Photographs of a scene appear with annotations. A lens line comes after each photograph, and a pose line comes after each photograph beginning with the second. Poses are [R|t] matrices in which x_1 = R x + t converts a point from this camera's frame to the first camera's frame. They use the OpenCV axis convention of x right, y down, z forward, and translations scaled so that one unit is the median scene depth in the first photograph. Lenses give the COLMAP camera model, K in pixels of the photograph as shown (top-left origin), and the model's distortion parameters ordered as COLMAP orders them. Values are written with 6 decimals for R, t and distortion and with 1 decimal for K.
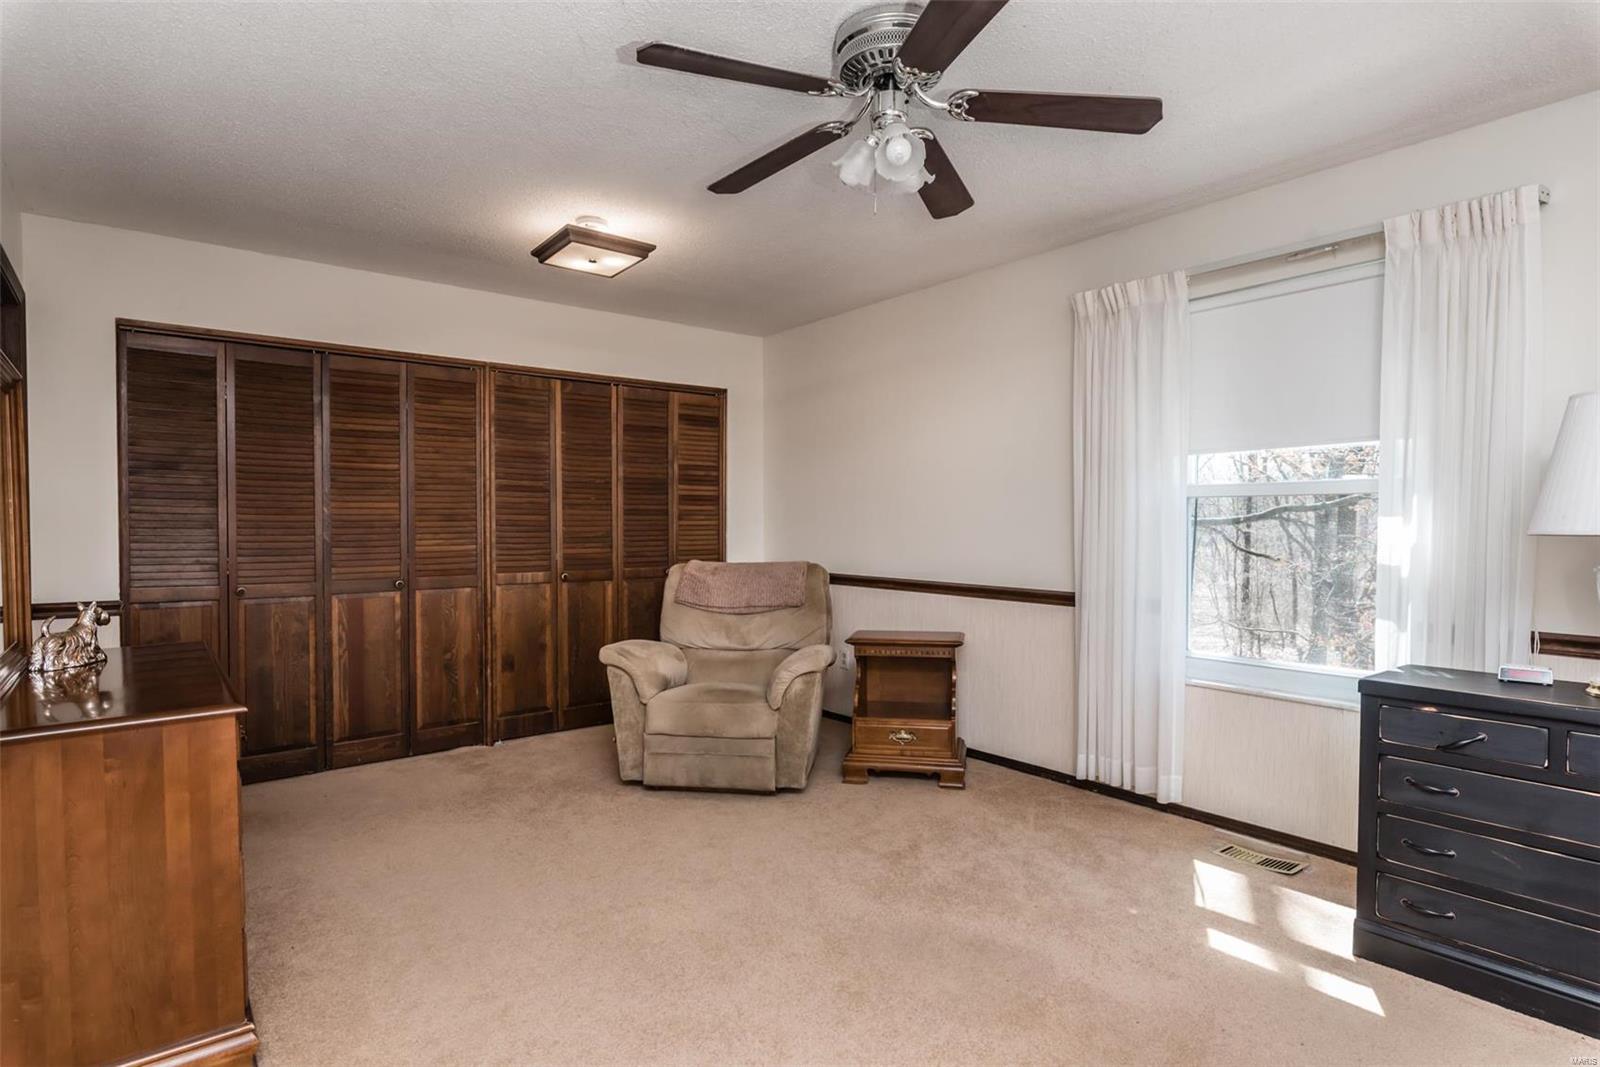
lens RADIAL K [[815.5, 0, 800.0], [0, 815.5, 533.5], [0, 0, 1]] dist [-0.003359, -0.000560]
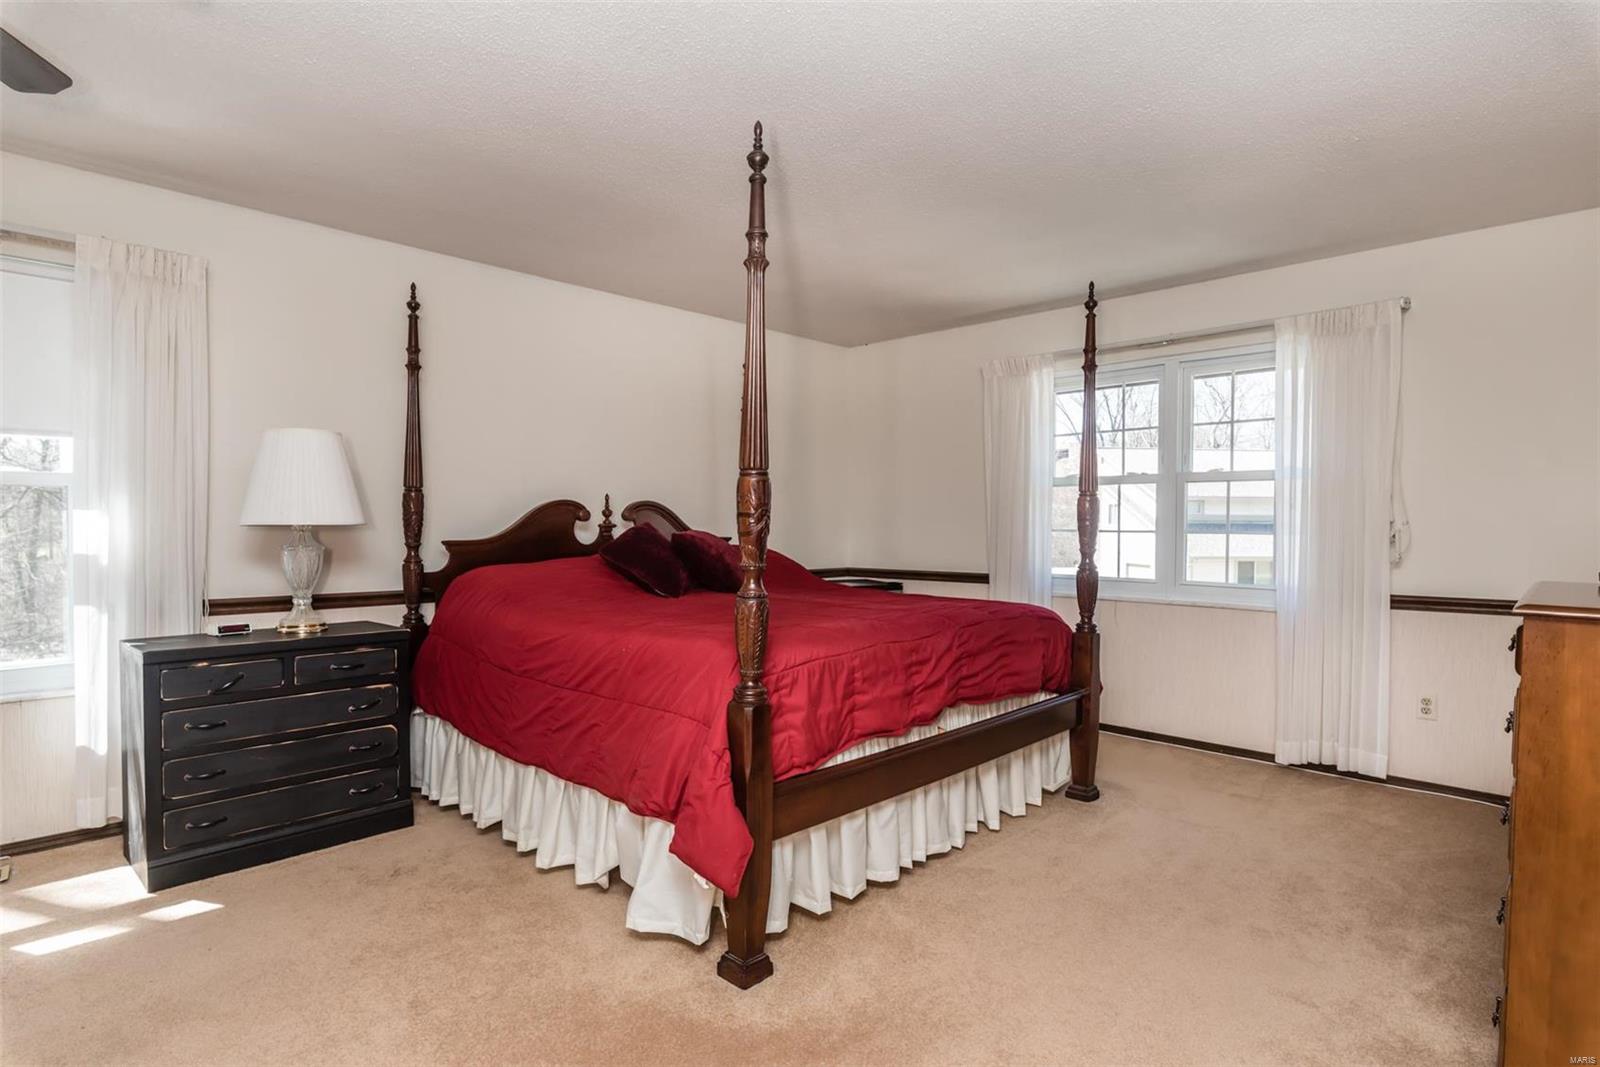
lens RADIAL K [[815.5, 0, 800.0], [0, 815.5, 533.5], [0, 0, 1]] dist [-0.003359, -0.000560]
pose [[-0.116806, -0.014704, 0.993046, -0.550069], [0.006256, 0.999860, 0.015541, 0.000701], [-0.993135, 0.008028, -0.116697, 0.220065]]
